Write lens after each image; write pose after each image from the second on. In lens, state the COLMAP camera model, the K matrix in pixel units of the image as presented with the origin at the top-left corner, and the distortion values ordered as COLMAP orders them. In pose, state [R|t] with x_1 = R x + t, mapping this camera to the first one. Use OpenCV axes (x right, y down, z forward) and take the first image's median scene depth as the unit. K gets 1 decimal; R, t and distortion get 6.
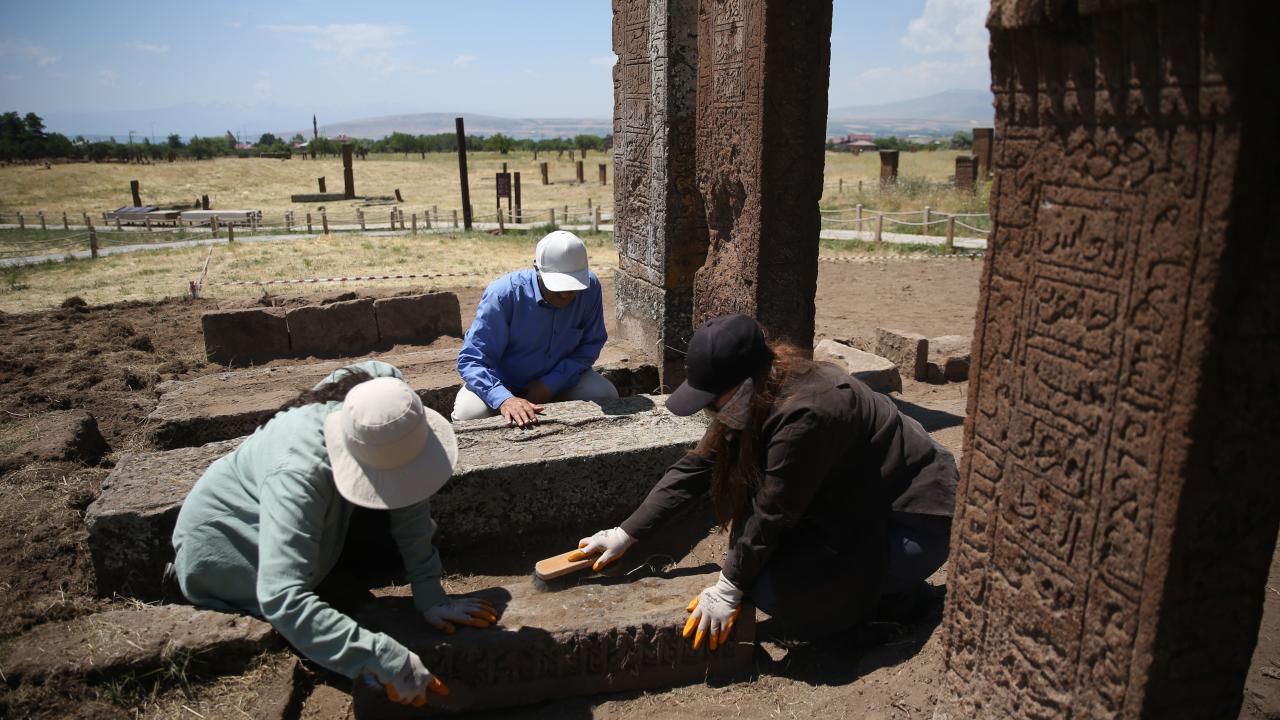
lens RADIAL K [[868.1, 0, 640.3], [0, 868.1, 368.6], [0, 0, 1]] dist [-0.106168, 0.079519]
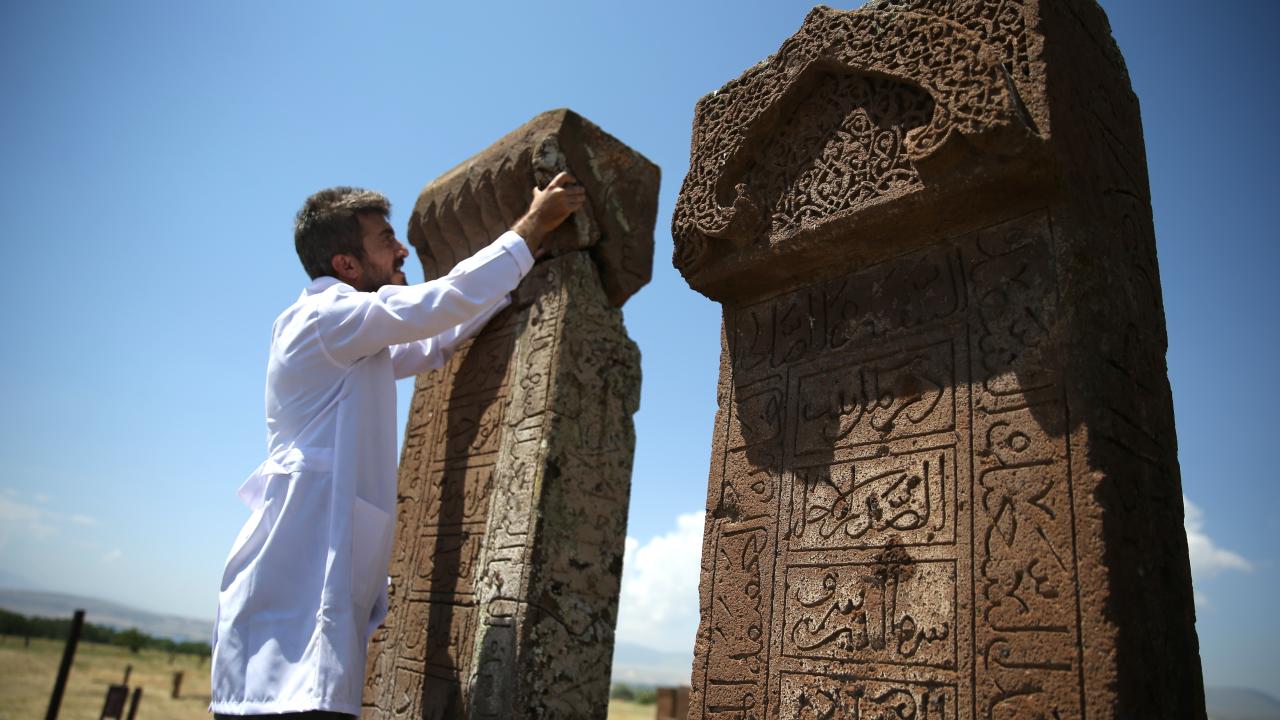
lens RADIAL K [[868.1, 0, 640.3], [0, 868.1, 368.6], [0, 0, 1]] dist [-0.106168, 0.079519]
pose [[0.928673, 0.211656, 0.304580, -0.191148], [-0.000831, 0.822377, -0.568942, -0.483247], [-0.370899, 0.528108, 0.763895, 1.327469]]
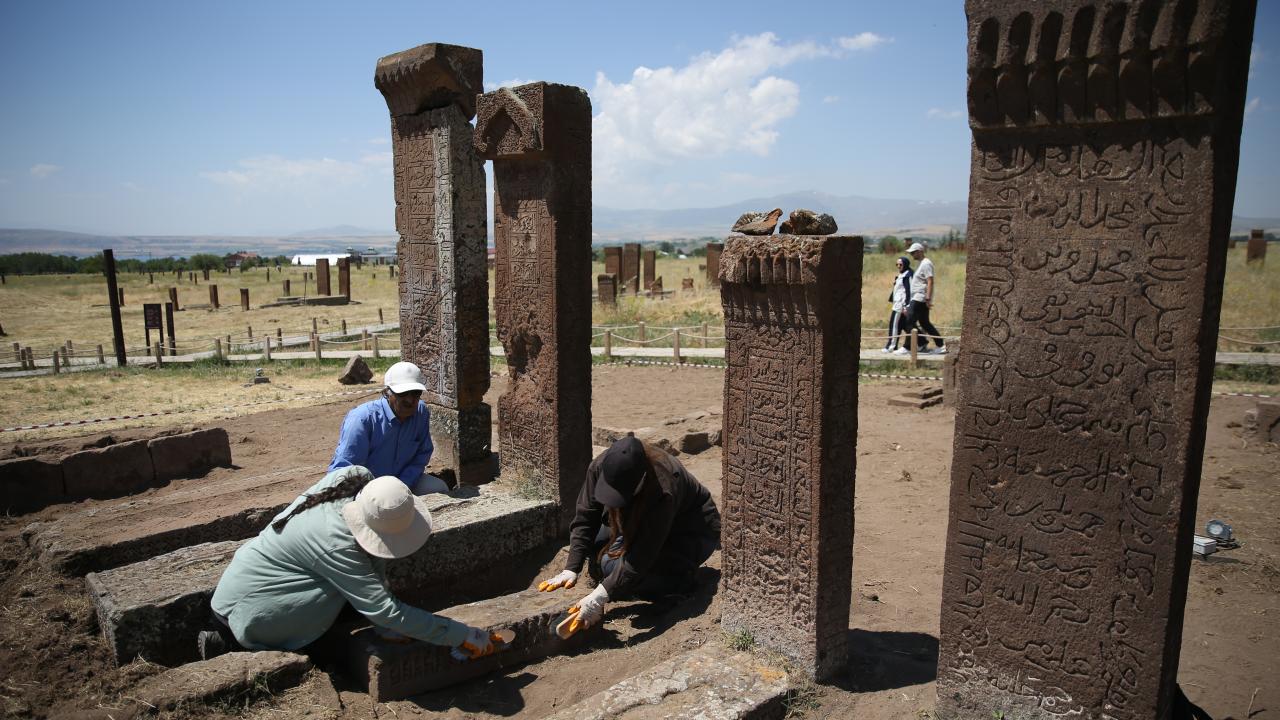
lens RADIAL K [[868.1, 0, 640.3], [0, 868.1, 368.6], [0, 0, 1]] dist [-0.106168, 0.079519]
pose [[0.916277, -0.060176, 0.395998, -0.611463], [0.110534, 0.988248, -0.105582, 0.043844], [-0.384991, 0.140513, 0.912161, -0.851632]]
